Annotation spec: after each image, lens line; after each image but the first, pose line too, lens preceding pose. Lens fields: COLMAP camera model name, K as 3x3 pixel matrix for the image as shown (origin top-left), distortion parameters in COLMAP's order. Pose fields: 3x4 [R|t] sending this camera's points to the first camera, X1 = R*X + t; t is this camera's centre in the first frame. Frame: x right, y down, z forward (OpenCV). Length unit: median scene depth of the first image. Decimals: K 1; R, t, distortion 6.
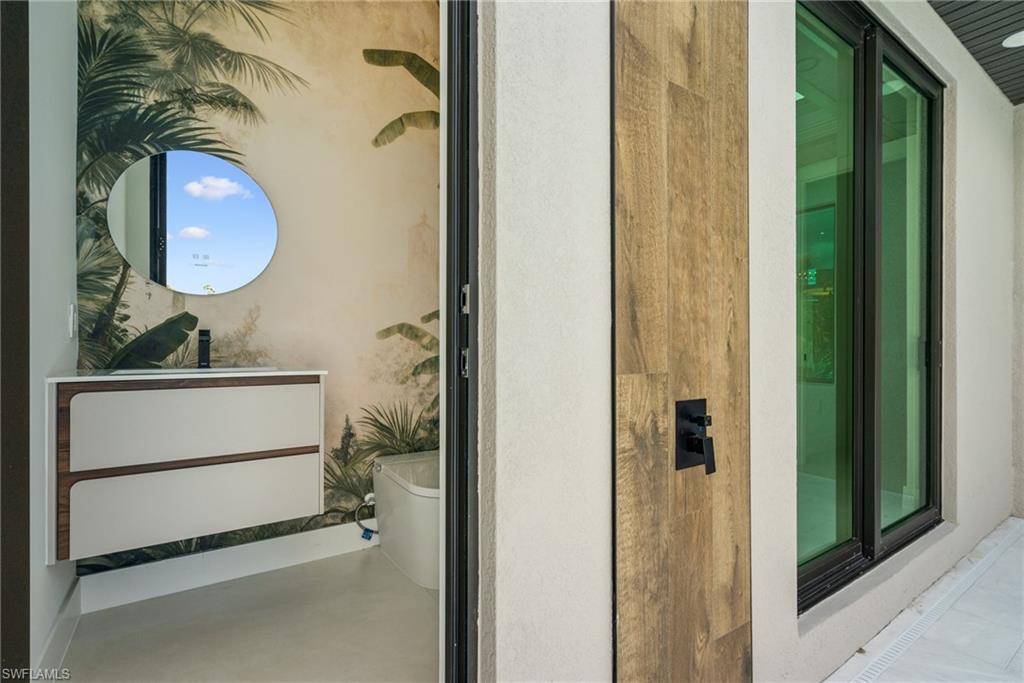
lens RADIAL K [[460.0, 0, 507.8], [0, 460.0, 346.2], [0, 0, 1]] dist [-0.002518, 0.000668]
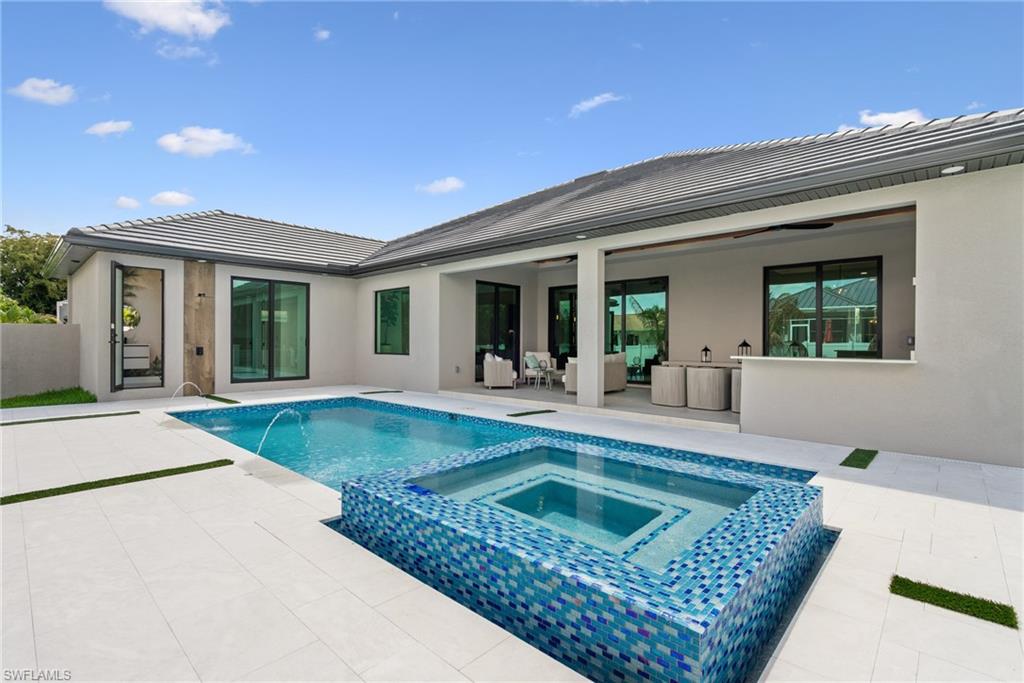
lens RADIAL K [[460.0, 0, 507.8], [0, 460.0, 346.2], [0, 0, 1]] dist [-0.002518, 0.000668]
pose [[0.974274, -0.000206, 0.225365, 3.903692], [-0.000783, 0.999990, 0.004298, 0.063726], [-0.225363, -0.004364, 0.974265, -8.218652]]
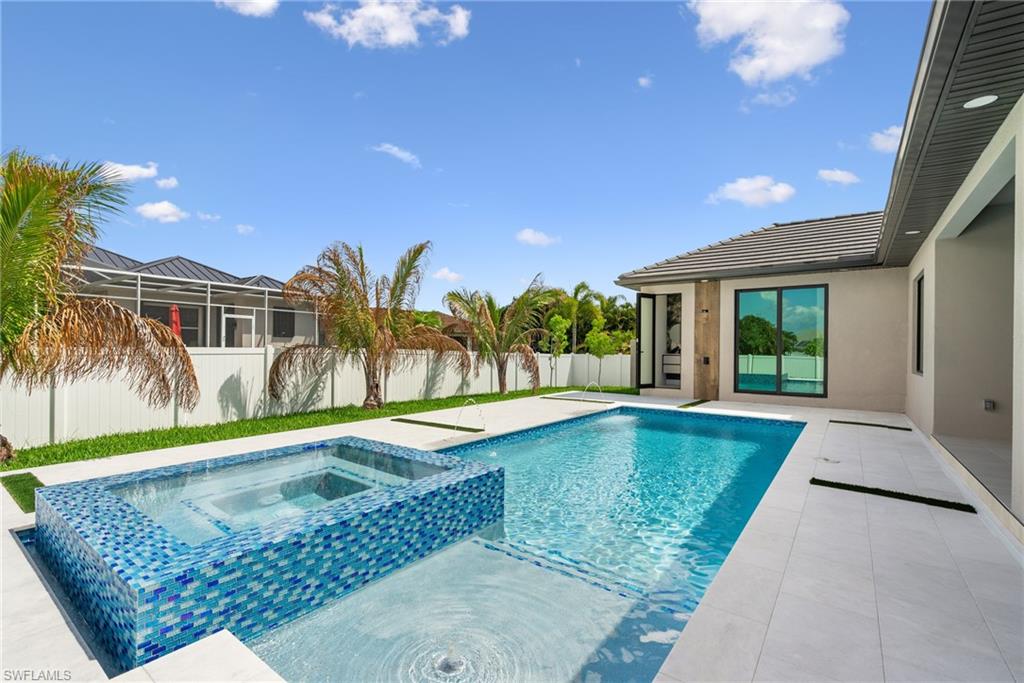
lens RADIAL K [[451.6, 0, 512.0], [0, 451.6, 341.5], [0, 0, 1]] dist [0.000847, -0.006445]
pose [[0.353741, -0.013711, -0.935243, 7.491284], [-0.015762, 0.999663, -0.020617, 0.054893], [0.935210, 0.022034, 0.353406, -5.854579]]
